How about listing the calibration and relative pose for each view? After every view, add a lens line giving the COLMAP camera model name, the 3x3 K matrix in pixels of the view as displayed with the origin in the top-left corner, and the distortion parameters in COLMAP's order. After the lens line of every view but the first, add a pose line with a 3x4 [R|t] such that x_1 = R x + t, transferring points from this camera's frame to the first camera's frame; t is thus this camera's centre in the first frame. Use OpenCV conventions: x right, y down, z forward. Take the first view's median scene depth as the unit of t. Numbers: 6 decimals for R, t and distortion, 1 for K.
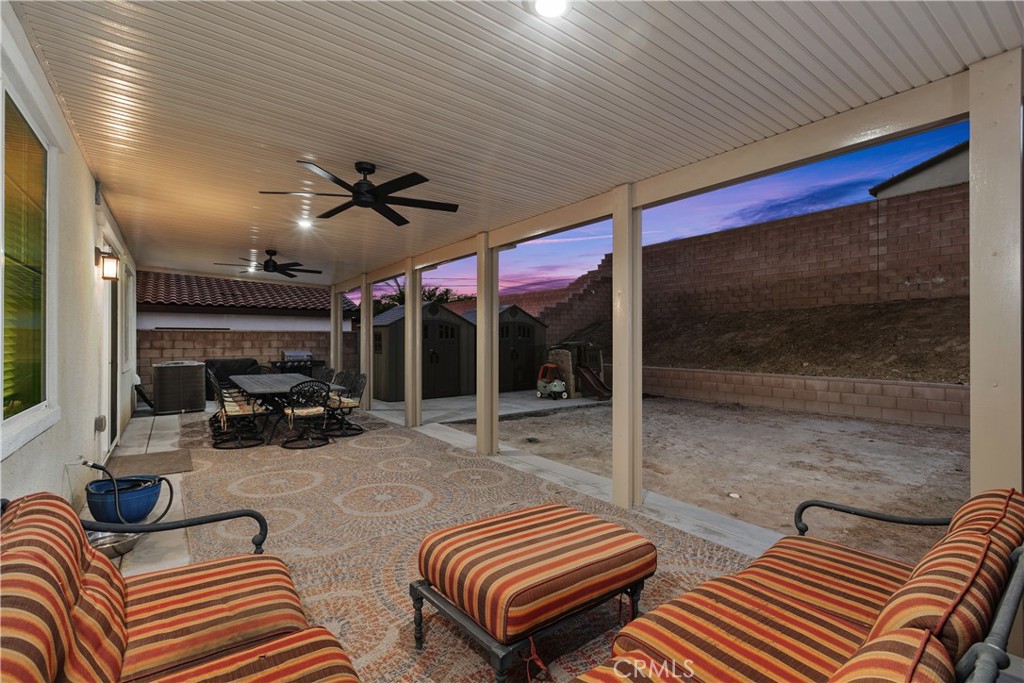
lens RADIAL K [[459.4, 0, 512.0], [0, 459.4, 341.5], [0, 0, 1]] dist [0.000837, 0.000072]
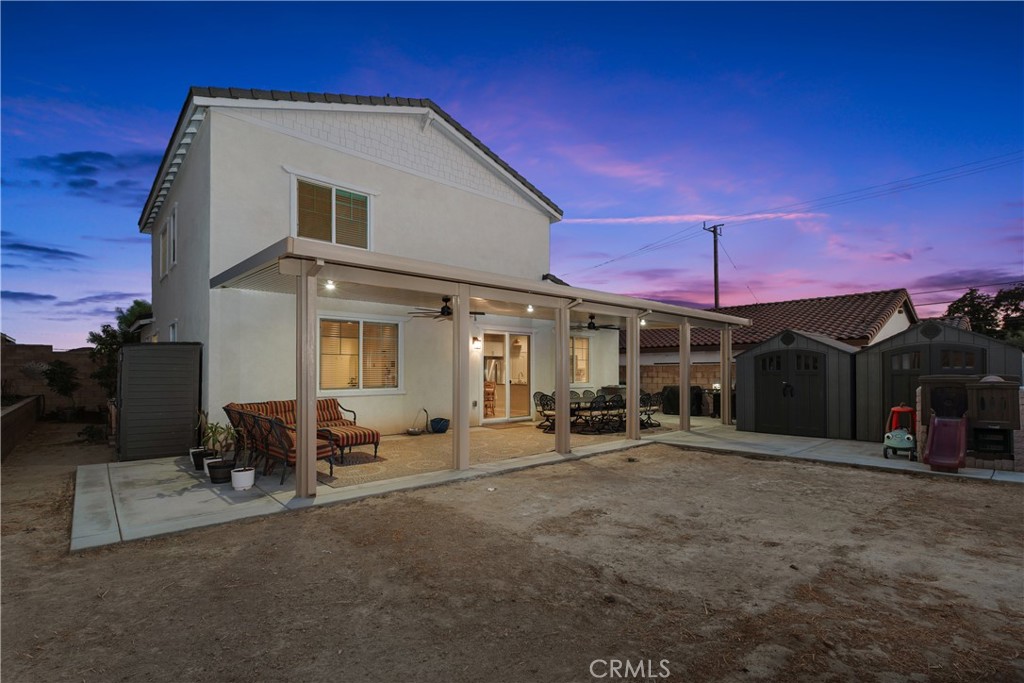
lens RADIAL K [[477.6, 0, 511.0], [0, 477.6, 371.2], [0, 0, 1]] dist [0.000854, -0.000005]
pose [[0.111695, -0.001898, -0.993741, 0.751530], [-0.000812, 0.999998, -0.002001, -0.001299], [0.993742, 0.001031, 0.111693, 0.364062]]
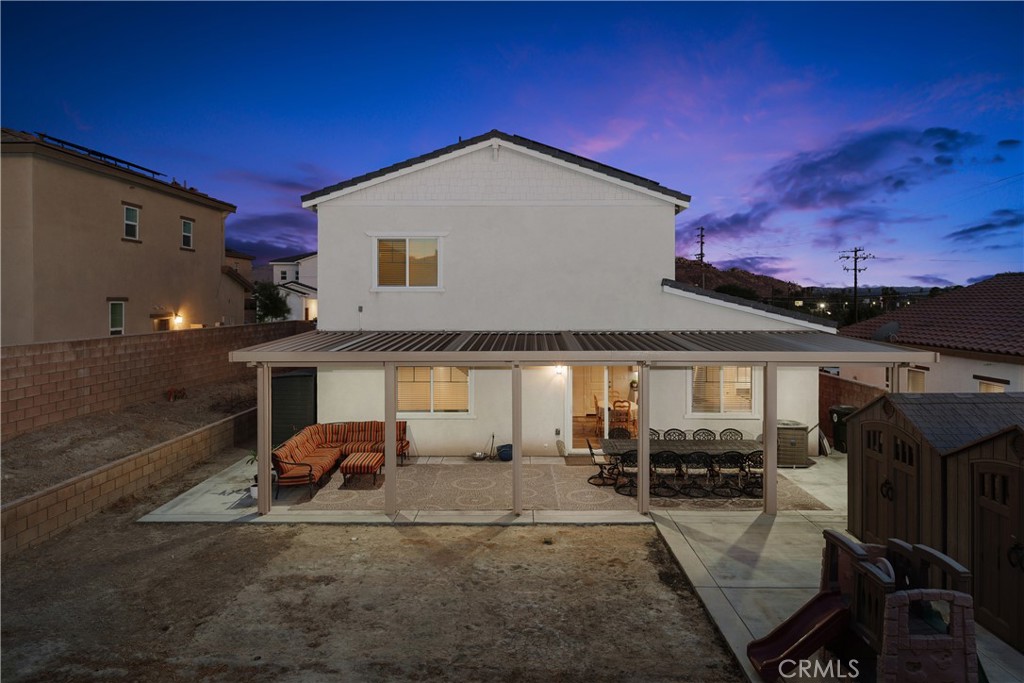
lens RADIAL K [[628.9, 0, 511.7], [0, 628.9, 301.5], [0, 0, 1]] dist [-0.006846, -0.003406]
pose [[-0.596419, 0.000047, -0.802673, 0.788577], [0.003324, 0.999992, -0.002412, -0.206534], [0.802667, -0.004107, -0.596414, 1.133223]]
